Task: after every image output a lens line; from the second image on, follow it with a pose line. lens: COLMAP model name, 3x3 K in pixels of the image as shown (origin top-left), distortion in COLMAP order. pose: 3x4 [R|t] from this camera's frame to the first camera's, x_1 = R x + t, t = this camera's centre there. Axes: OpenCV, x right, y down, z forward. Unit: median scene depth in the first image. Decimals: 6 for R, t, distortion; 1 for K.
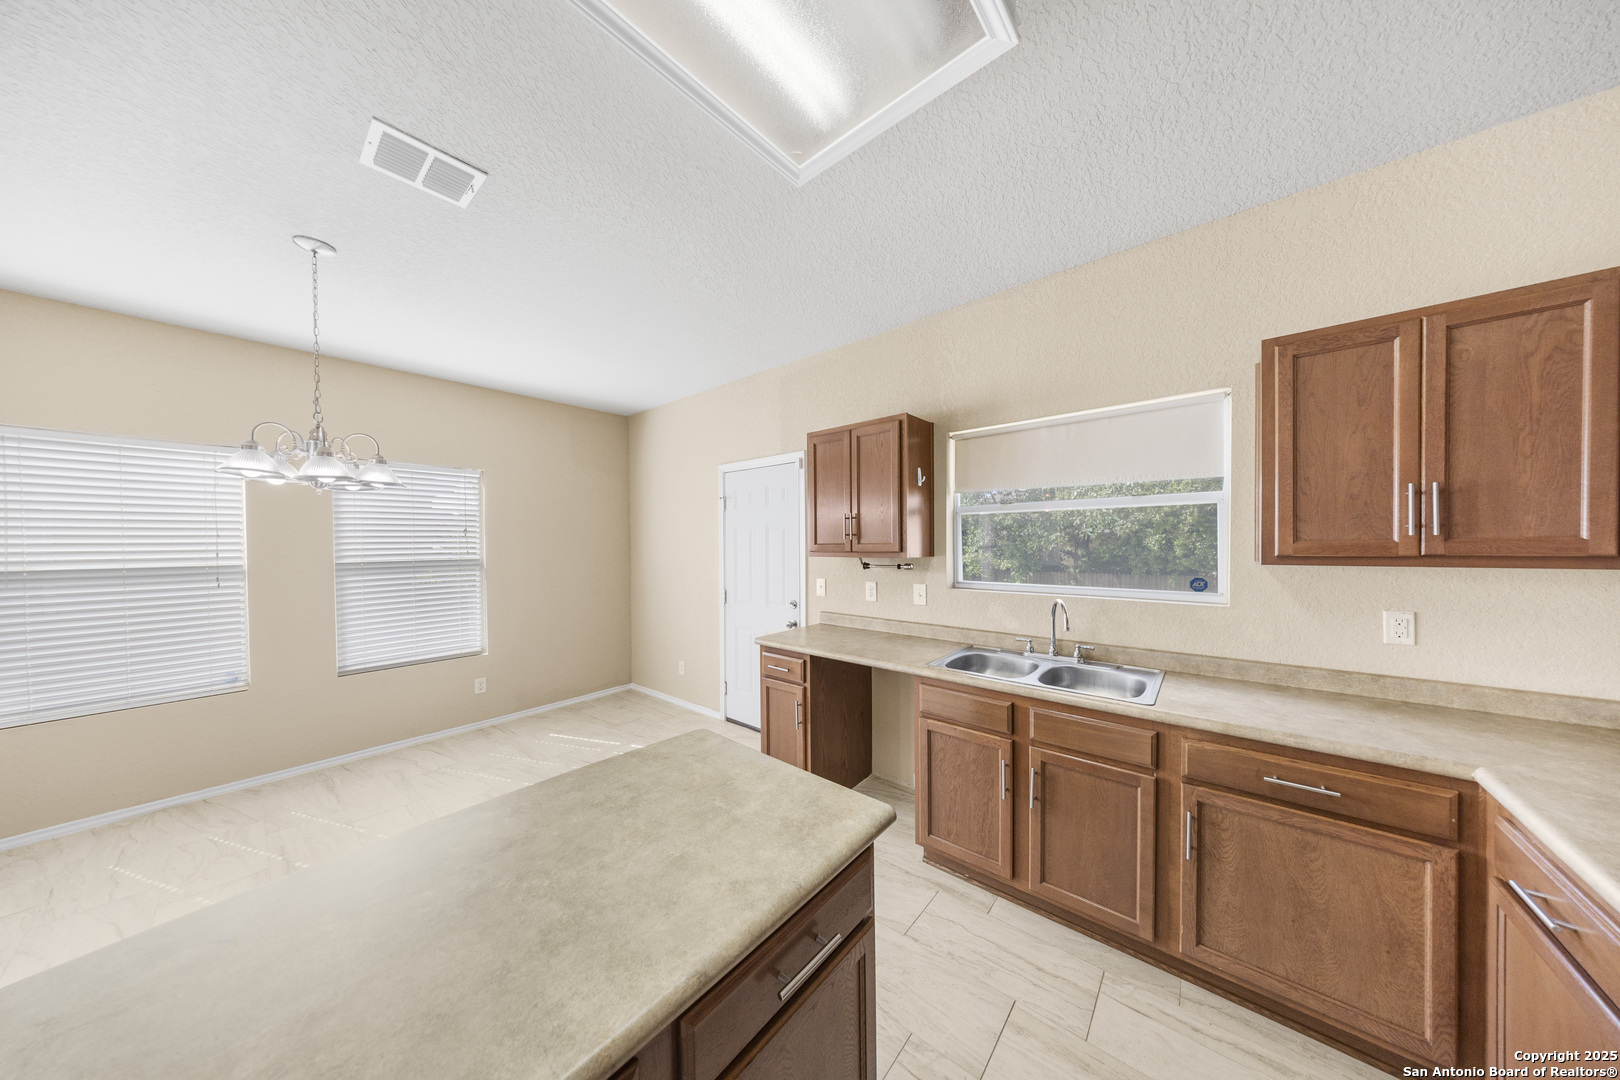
lens RADIAL K [[476.7, 0, 812.4], [0, 476.7, 550.6], [0, 0, 1]] dist [-0.005744, 0.000734]
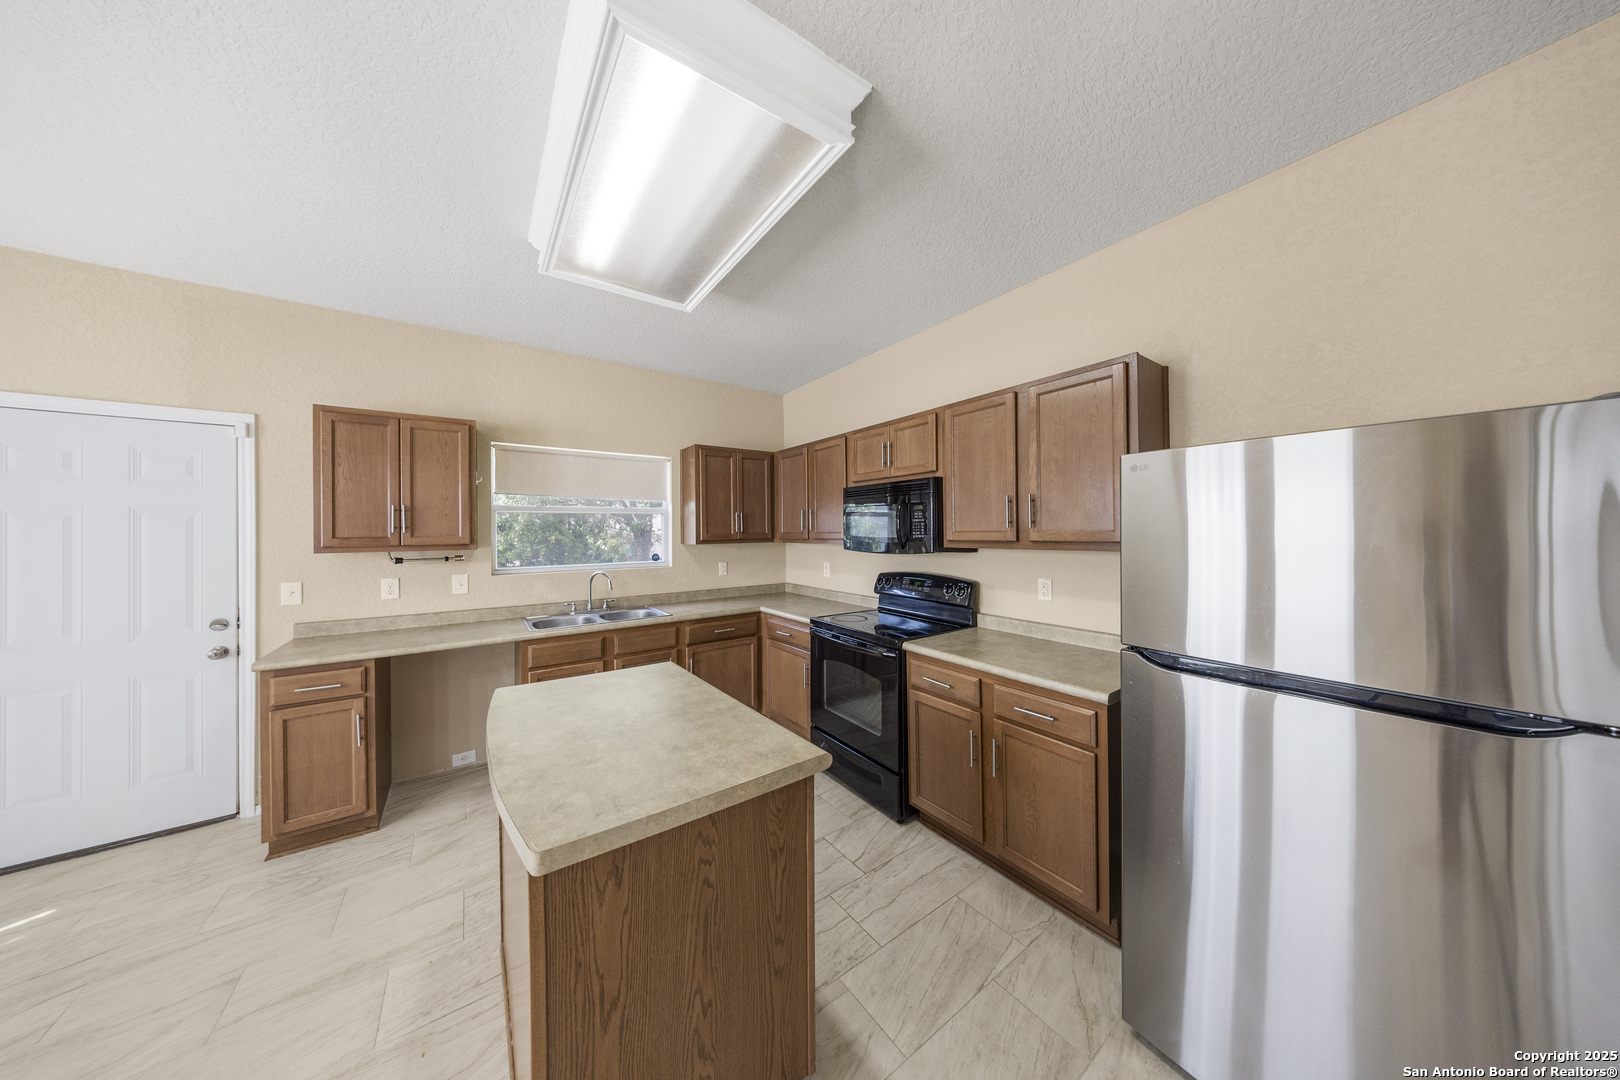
lens RADIAL K [[476.7, 0, 804.9], [0, 476.7, 532.3], [0, 0, 1]] dist [-0.005744, 0.000734]
pose [[0.256640, 0.004179, 0.966498, -0.837835], [0.022862, 0.999685, -0.010393, 0.006469], [-0.966237, 0.024763, 0.256463, -0.049504]]
